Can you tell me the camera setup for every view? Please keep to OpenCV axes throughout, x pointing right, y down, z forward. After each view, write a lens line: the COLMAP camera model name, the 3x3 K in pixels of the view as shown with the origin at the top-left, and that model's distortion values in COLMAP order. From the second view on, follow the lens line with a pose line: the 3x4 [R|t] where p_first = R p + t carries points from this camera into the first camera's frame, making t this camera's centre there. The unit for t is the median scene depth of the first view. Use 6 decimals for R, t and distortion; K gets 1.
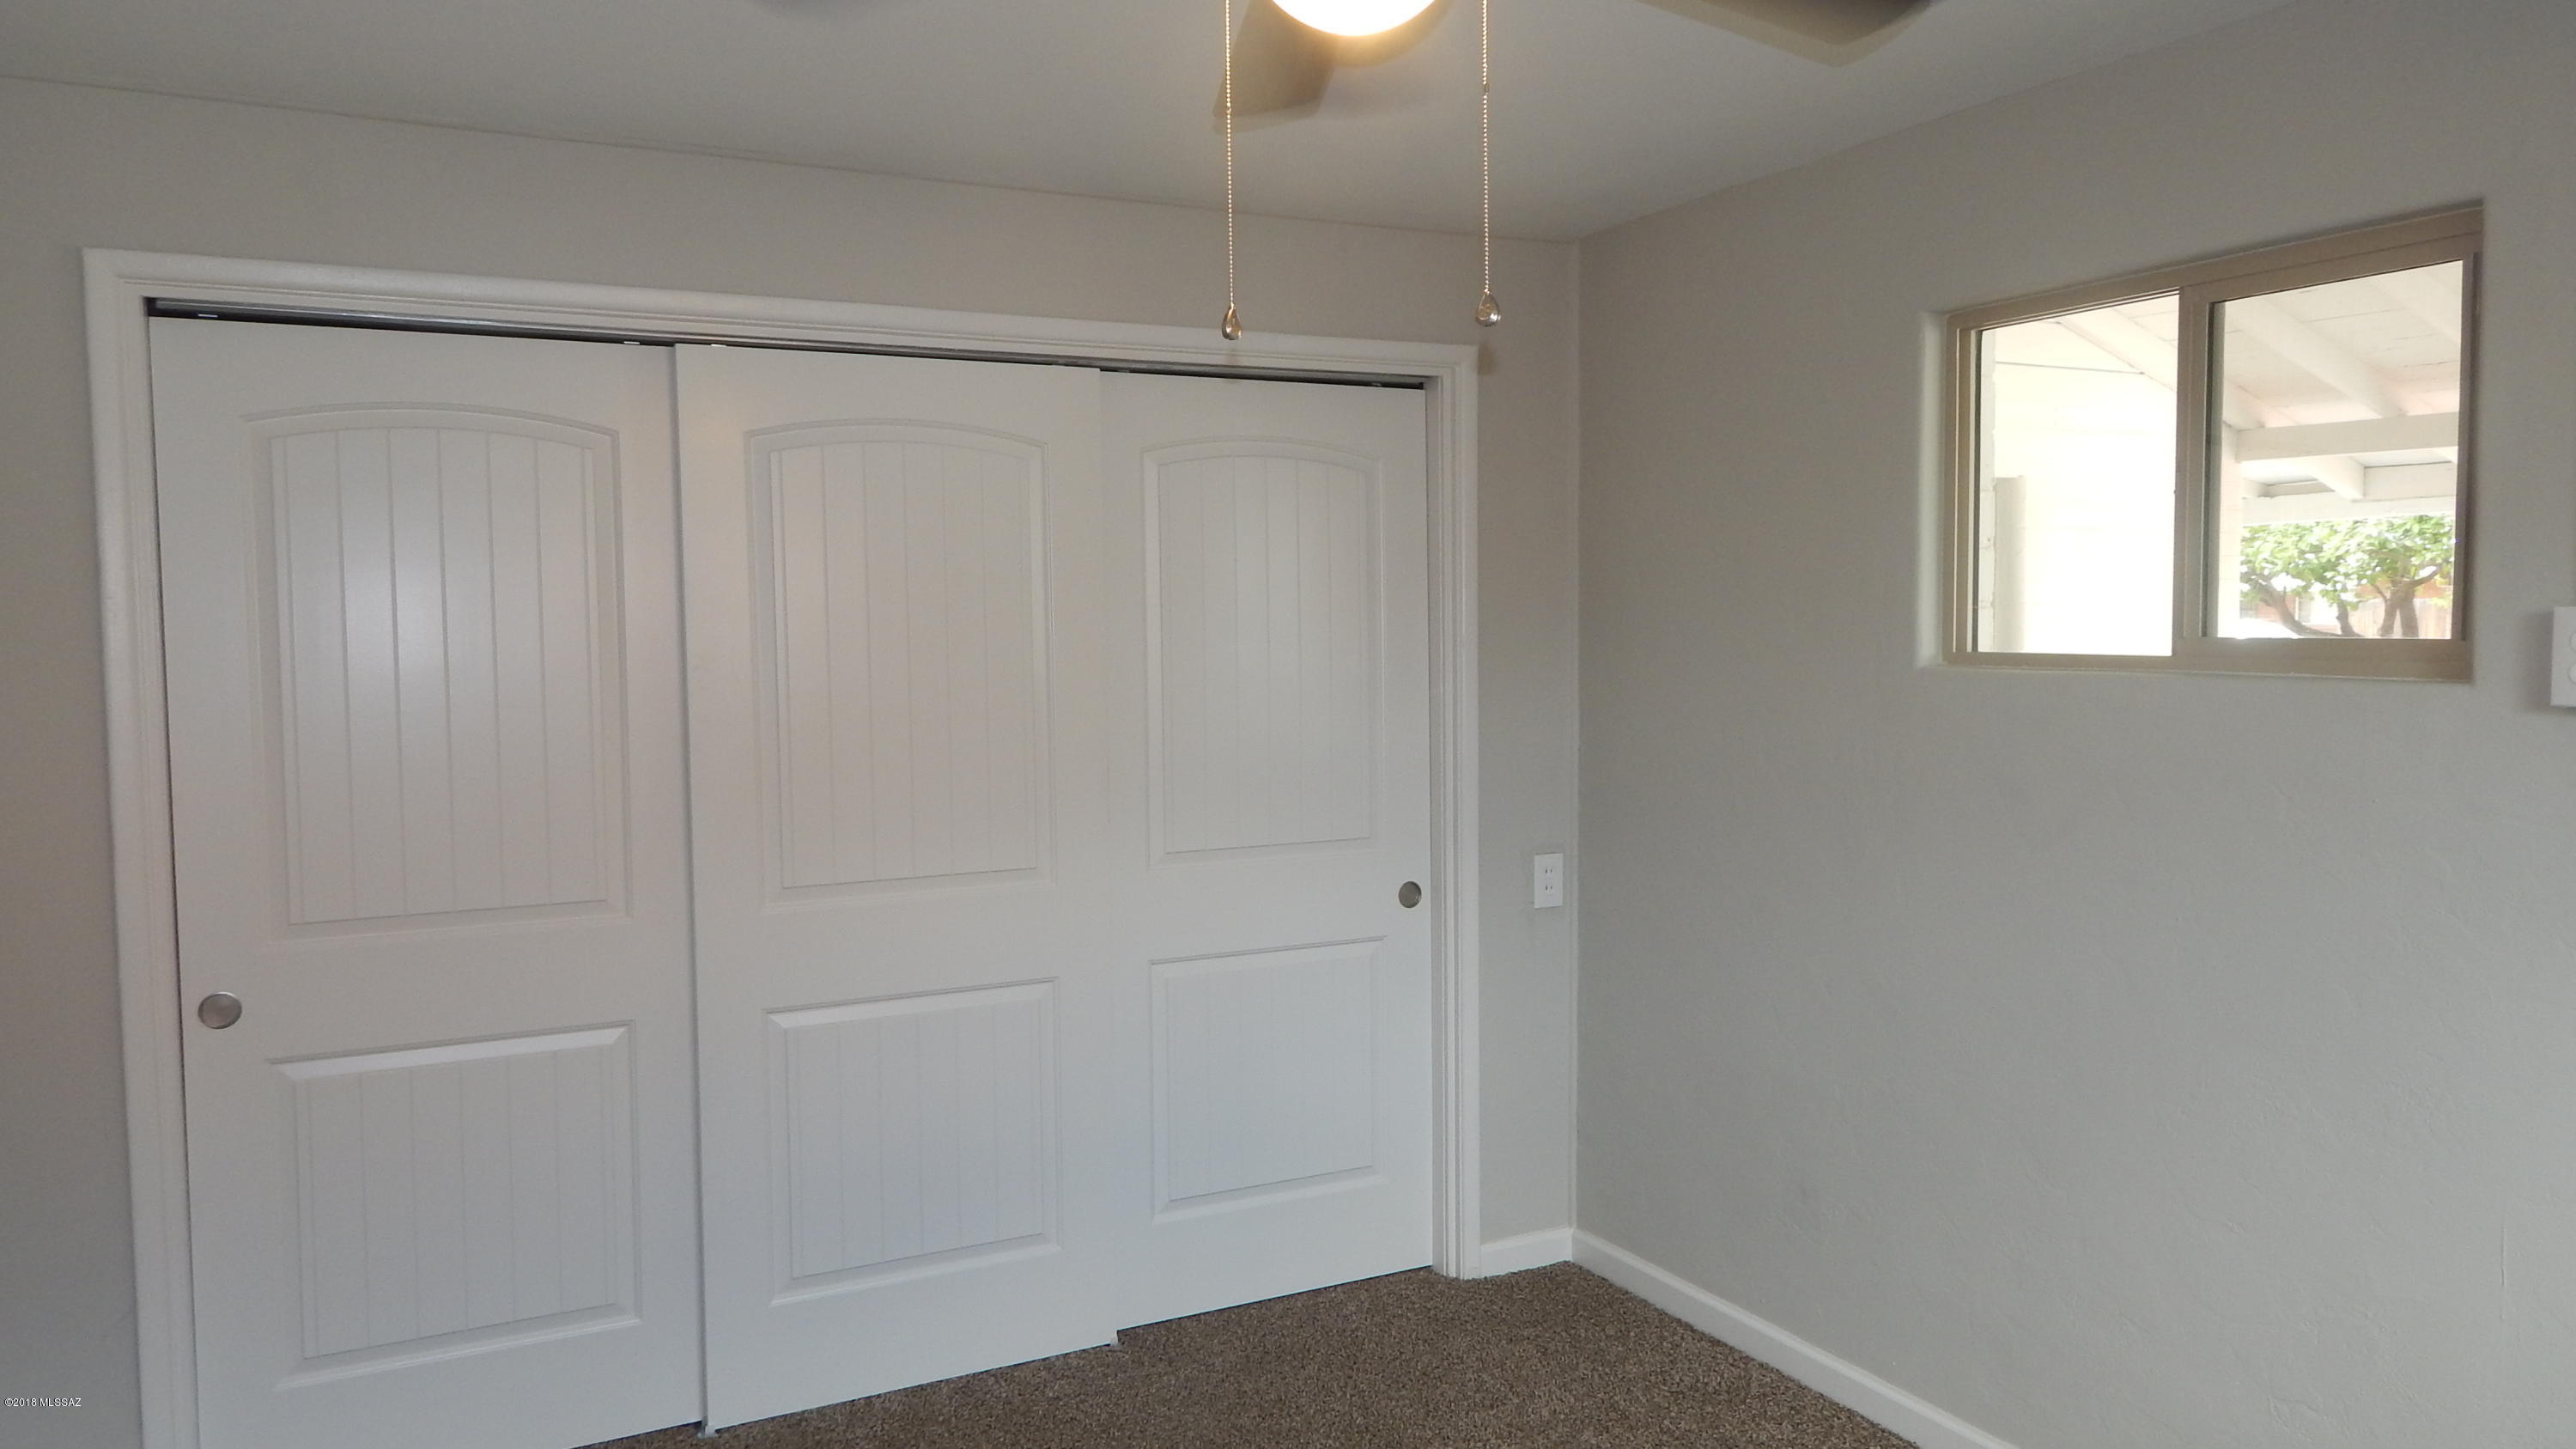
lens RADIAL K [[1745.3, 0, 1288.0], [0, 1745.3, 724.5], [0, 0, 1]] dist [0.036489, -0.017043]
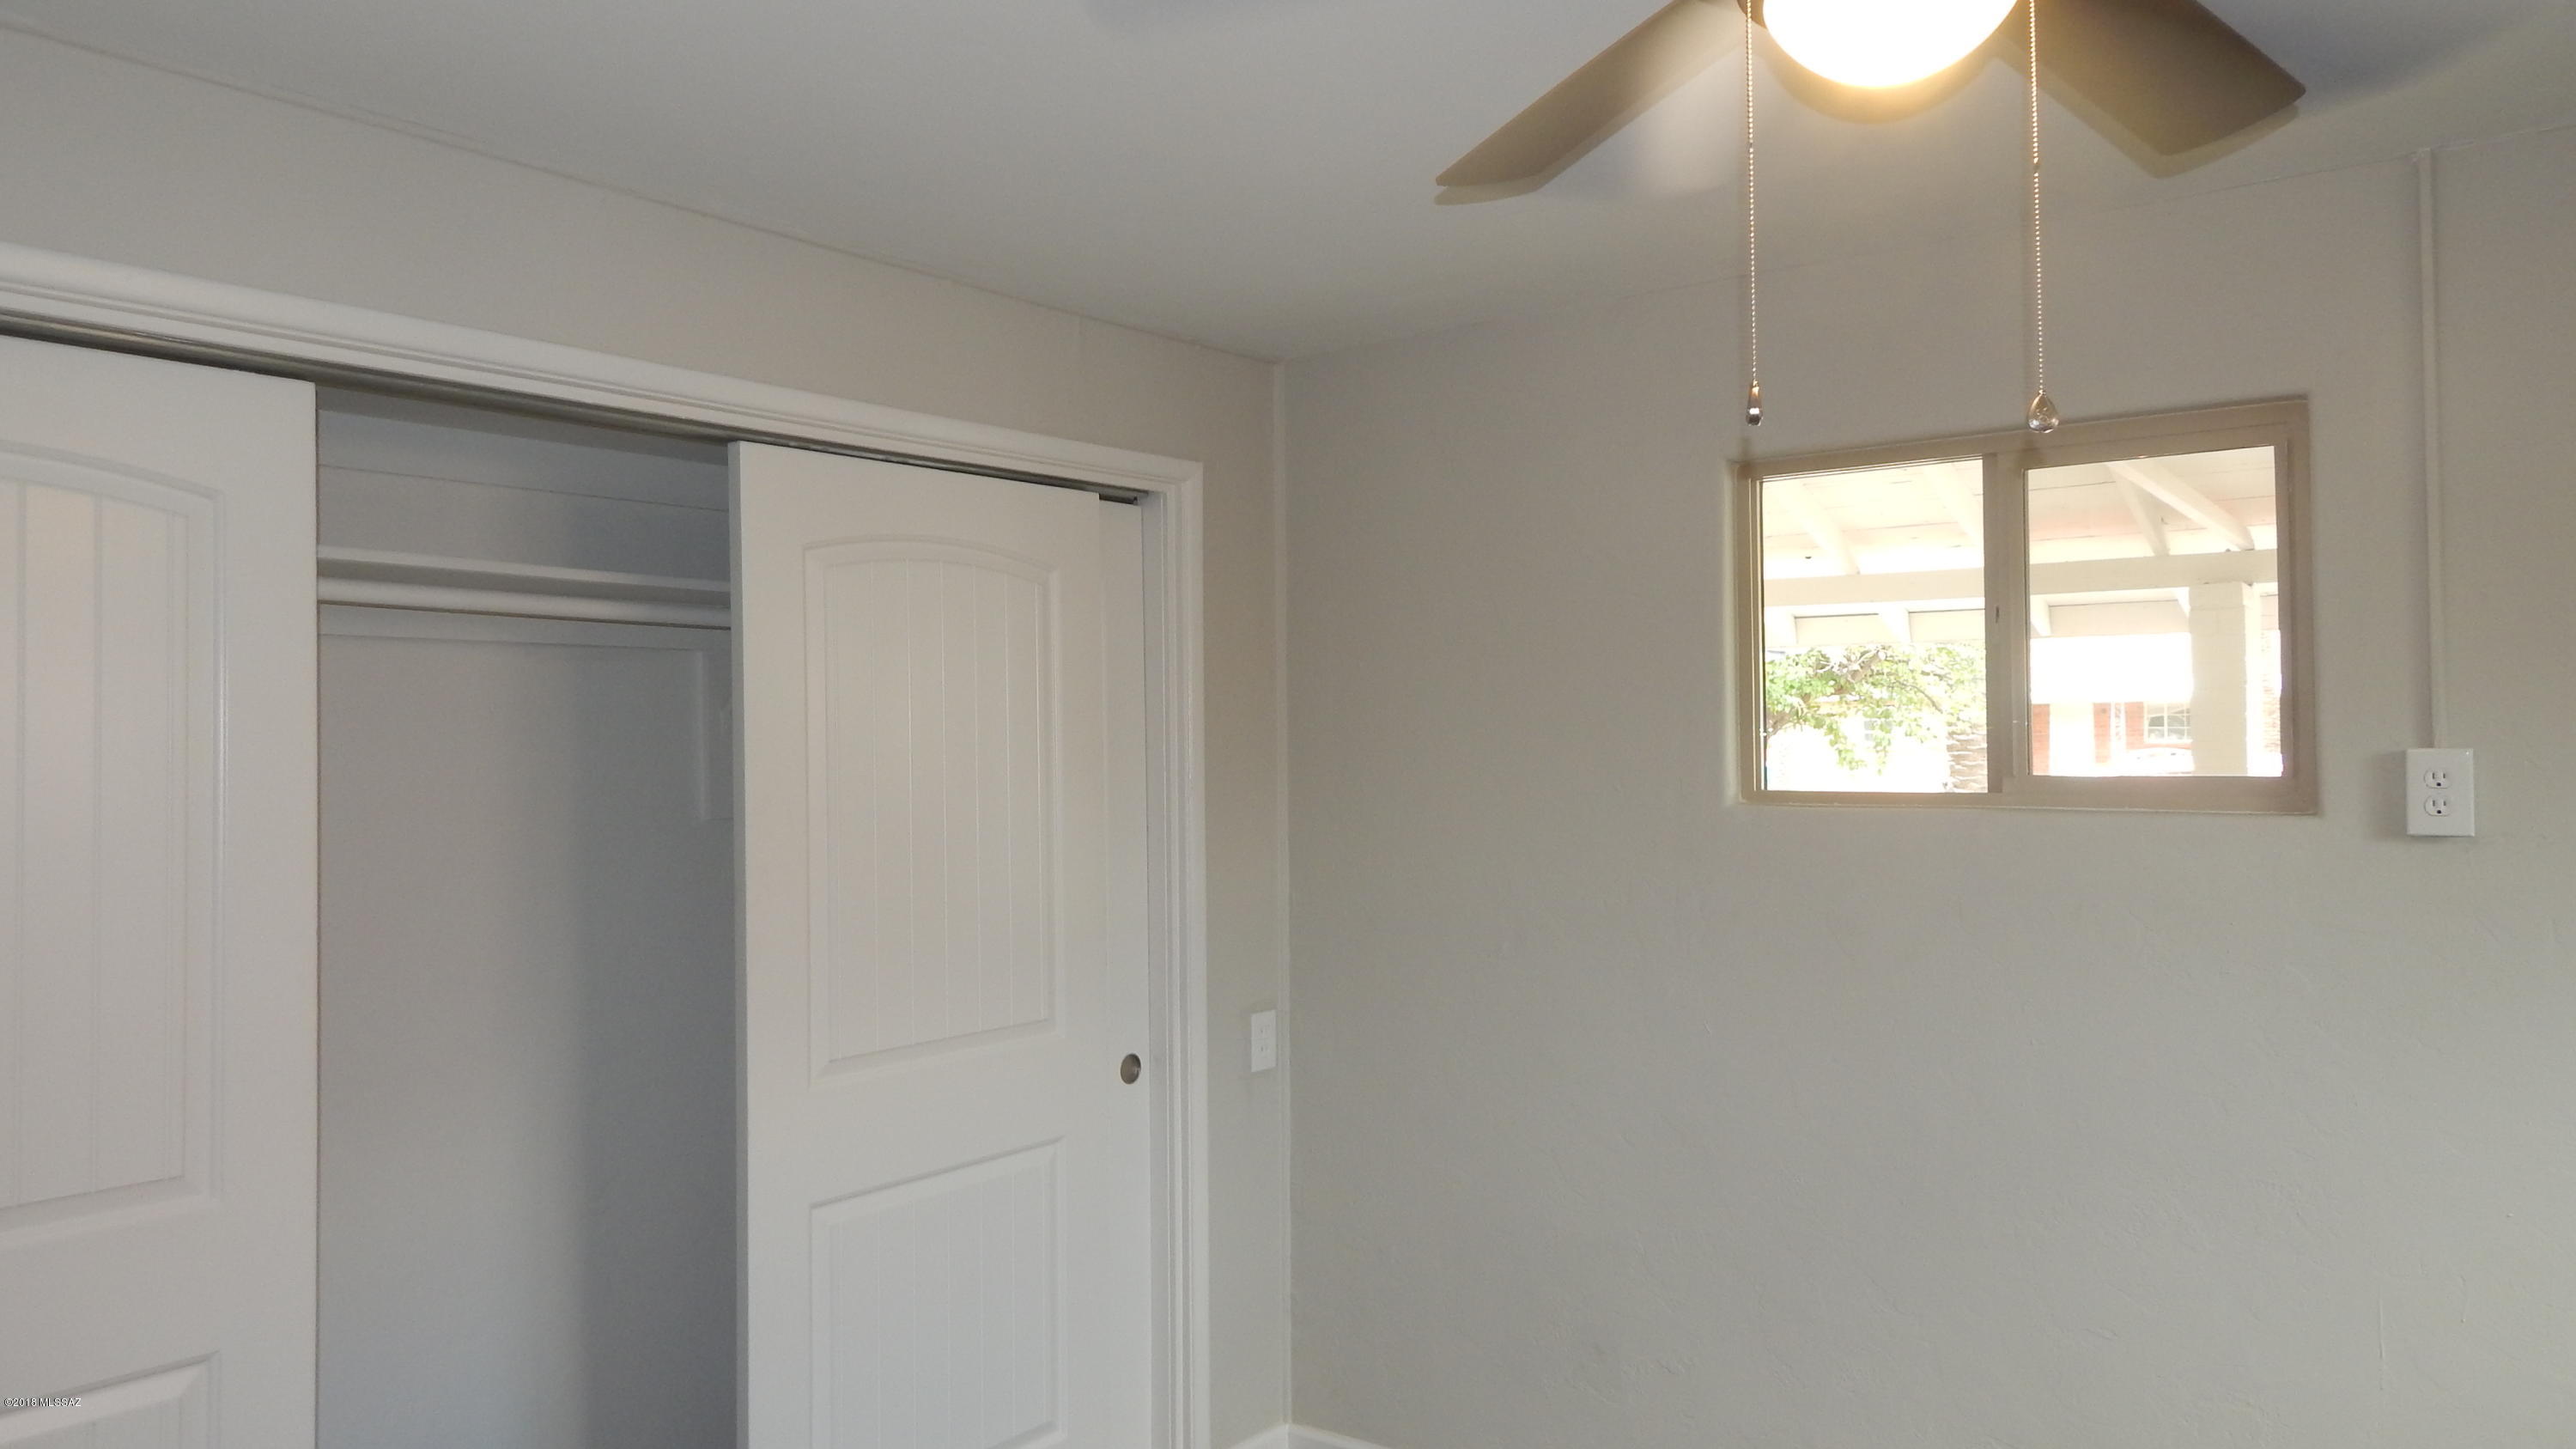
lens RADIAL K [[1764.5, 0, 1288.0], [0, 1764.5, 724.5], [0, 0, 1]] dist [0.035944, 0.002434]
pose [[0.903678, 0.005246, 0.428180, -0.302135], [0.027121, 0.997216, -0.069458, -0.014780], [-0.427353, 0.074380, 0.901020, 0.184170]]
